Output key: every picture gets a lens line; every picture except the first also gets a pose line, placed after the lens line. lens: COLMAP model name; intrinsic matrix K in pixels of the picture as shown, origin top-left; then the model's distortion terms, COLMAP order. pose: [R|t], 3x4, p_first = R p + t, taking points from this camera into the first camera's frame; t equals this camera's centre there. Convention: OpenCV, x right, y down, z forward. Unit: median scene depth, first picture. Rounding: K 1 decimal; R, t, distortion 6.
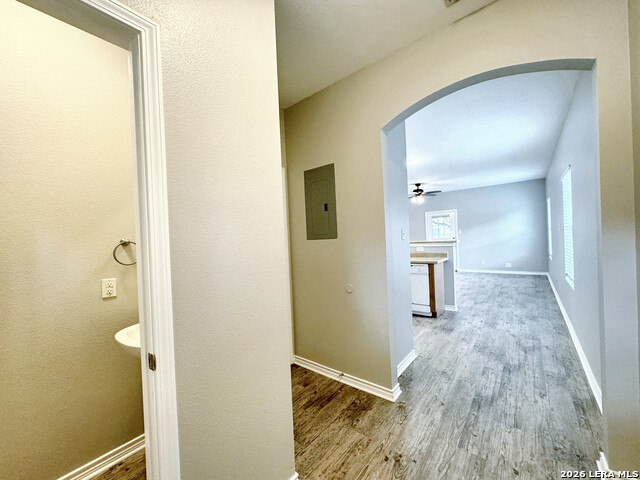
lens RADIAL K [[256.2, 0, 322.5], [0, 256.2, 239.7], [0, 0, 1]] dist [0.000493, 0.000197]
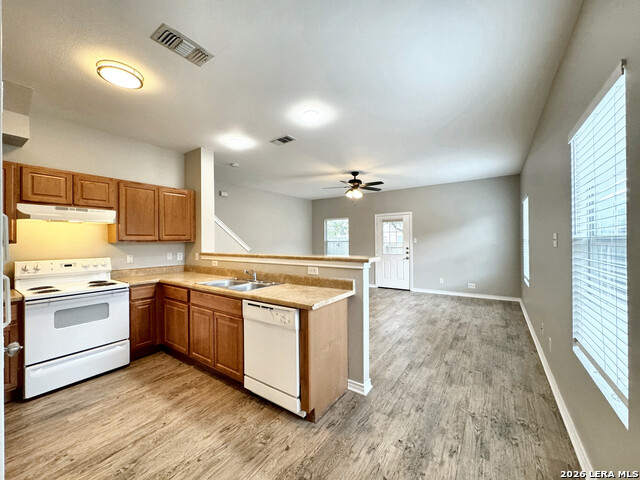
lens RADIAL K [[256.2, 0, 321.6], [0, 256.2, 240.2], [0, 0, 1]] dist [0.000493, 0.000197]
pose [[0.996175, 0.034564, 0.080254, 0.266705], [-0.033677, 0.999356, -0.012372, -0.017313], [-0.080630, 0.009622, 0.996698, 0.340596]]
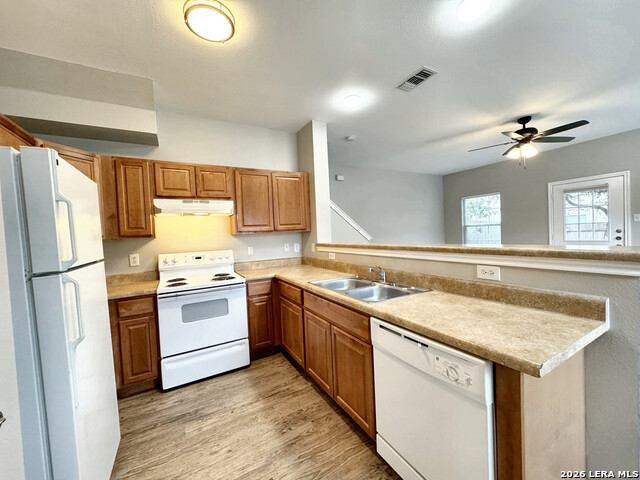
lens RADIAL K [[256.2, 0, 318.6], [0, 256.2, 239.6], [0, 0, 1]] dist [0.000493, 0.000197]
pose [[0.929535, 0.010190, -0.368593, 0.229031], [0.002623, 0.999410, 0.034245, -0.011547], [0.368724, -0.032798, 0.928960, 0.480377]]
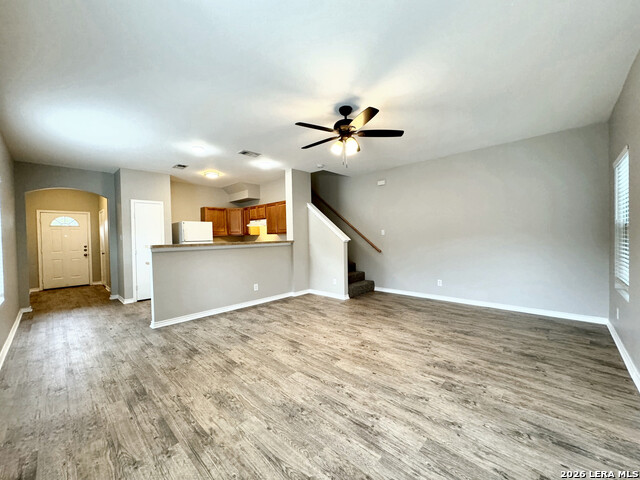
lens RADIAL K [[256.2, 0, 322.7], [0, 256.2, 240.3], [0, 0, 1]] dist [0.000493, 0.000197]
pose [[-0.072026, 0.060247, -0.995582, 0.930076], [0.006874, 0.998180, 0.059906, -0.042043], [0.997379, -0.002529, -0.072309, 1.152738]]
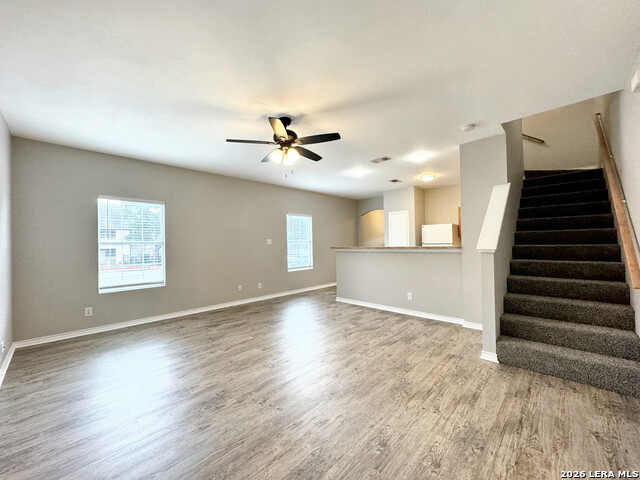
lens RADIAL K [[256.2, 0, 318.7], [0, 256.2, 236.5], [0, 0, 1]] dist [0.000493, 0.000197]
pose [[-0.993613, 0.061731, 0.094464, 0.337406], [0.060716, 0.998063, -0.013588, -0.026559], [-0.095119, -0.007766, -0.995436, 1.646923]]
